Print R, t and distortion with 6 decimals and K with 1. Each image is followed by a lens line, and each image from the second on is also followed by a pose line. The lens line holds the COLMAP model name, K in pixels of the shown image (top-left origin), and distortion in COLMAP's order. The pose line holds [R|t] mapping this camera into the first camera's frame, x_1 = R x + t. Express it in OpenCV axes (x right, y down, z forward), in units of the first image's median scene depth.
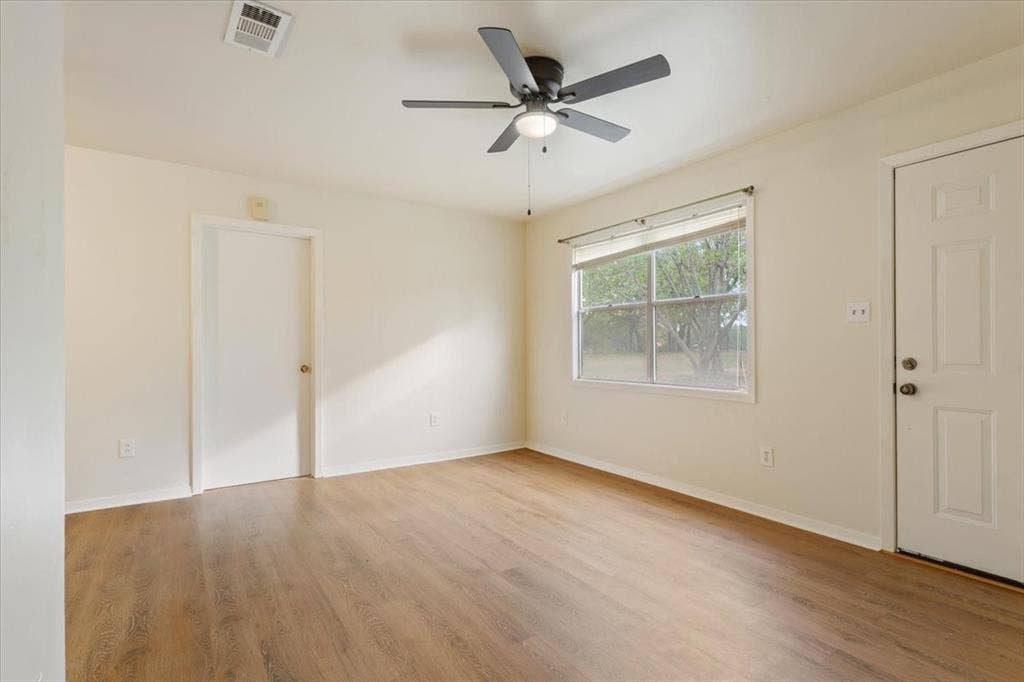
lens RADIAL K [[503.2, 0, 518.0], [0, 503.2, 344.2], [0, 0, 1]] dist [-0.001334, 0.000130]
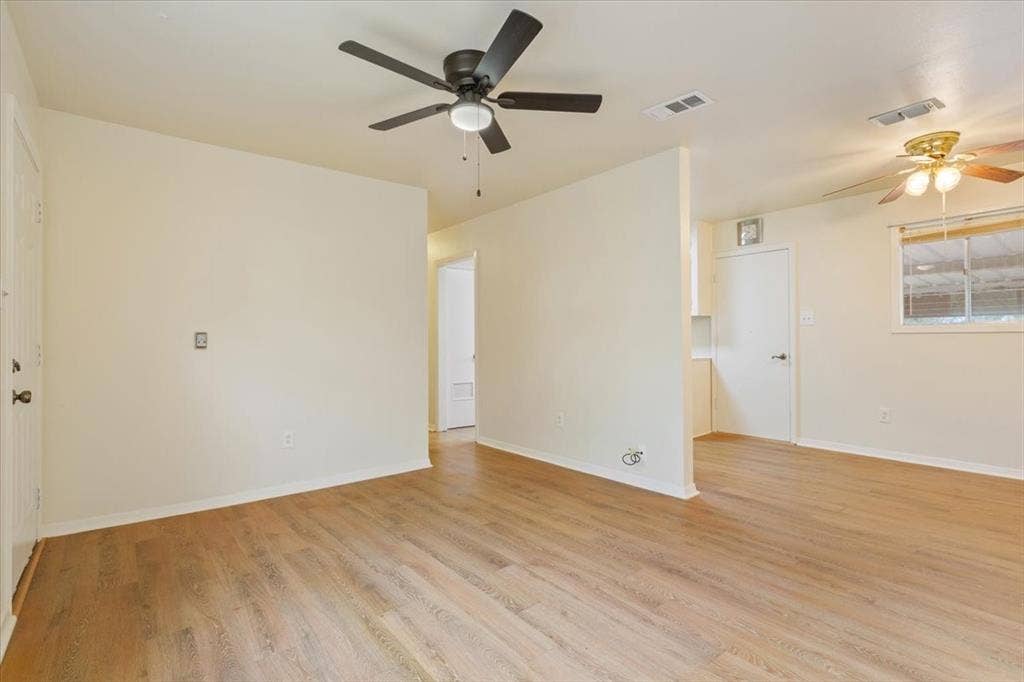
lens RADIAL K [[485.8, 0, 486.6], [0, 485.8, 340.5], [0, 0, 1]] dist [-0.001611, 0.000284]
pose [[-0.999654, 0.010513, -0.024119, 0.026948], [0.010665, 0.999924, -0.006182, 0.007429], [0.024052, -0.006437, -0.999690, 1.491021]]
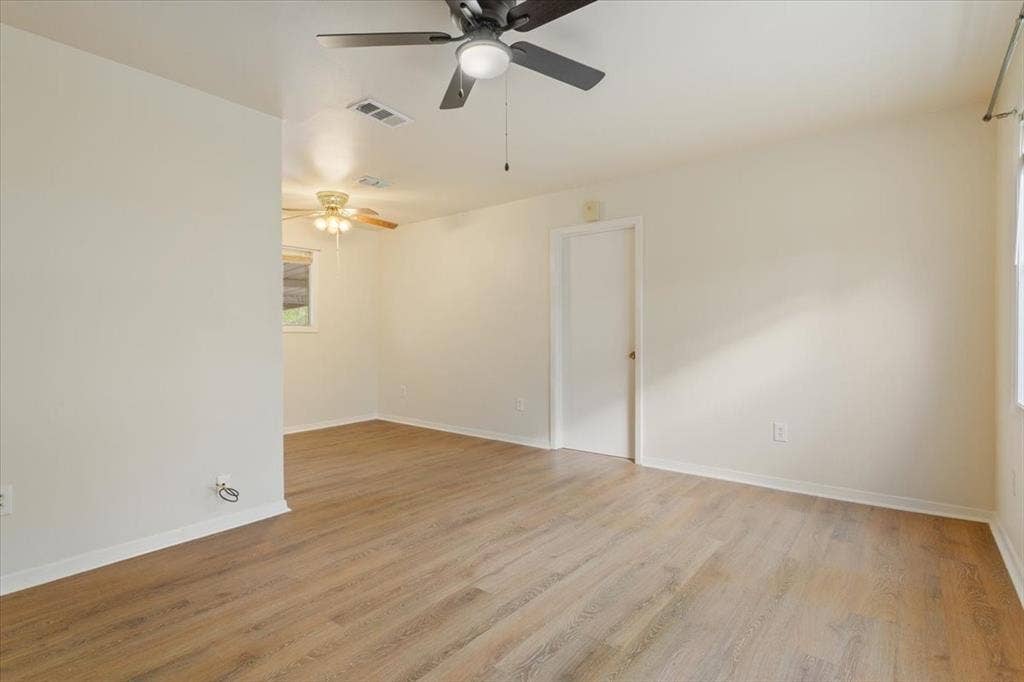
lens RADIAL K [[503.2, 0, 518.0], [0, 503.2, 344.2], [0, 0, 1]] dist [-0.001334, 0.000130]
pose [[0.276334, 0.020928, -0.960834, 0.635818], [0.008360, 0.999673, 0.024179, -0.000756], [0.961025, -0.014714, 0.276068, 0.630696]]
